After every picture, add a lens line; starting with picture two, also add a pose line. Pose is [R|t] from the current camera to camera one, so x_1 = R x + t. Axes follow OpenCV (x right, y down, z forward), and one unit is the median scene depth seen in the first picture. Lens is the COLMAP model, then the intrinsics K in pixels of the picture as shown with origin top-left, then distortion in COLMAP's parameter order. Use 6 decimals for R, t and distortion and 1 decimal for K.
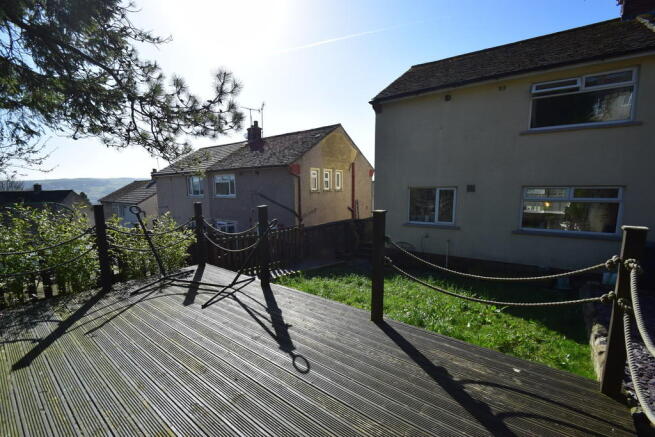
lens RADIAL K [[293.8, 0, 315.5], [0, 293.8, 228.7], [0, 0, 1]] dist [-0.001598, -0.000506]
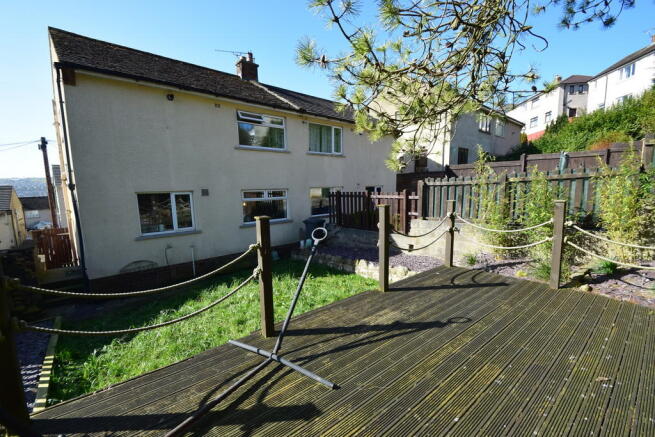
lens RADIAL K [[293.8, 0, 315.5], [0, 293.8, 228.7], [0, 0, 1]] dist [-0.001598, -0.000506]
pose [[0.178187, -0.127246, 0.975734, -0.461208], [0.158076, 0.982426, 0.099251, -0.053404], [-0.971216, 0.136555, 0.195170, 0.442642]]
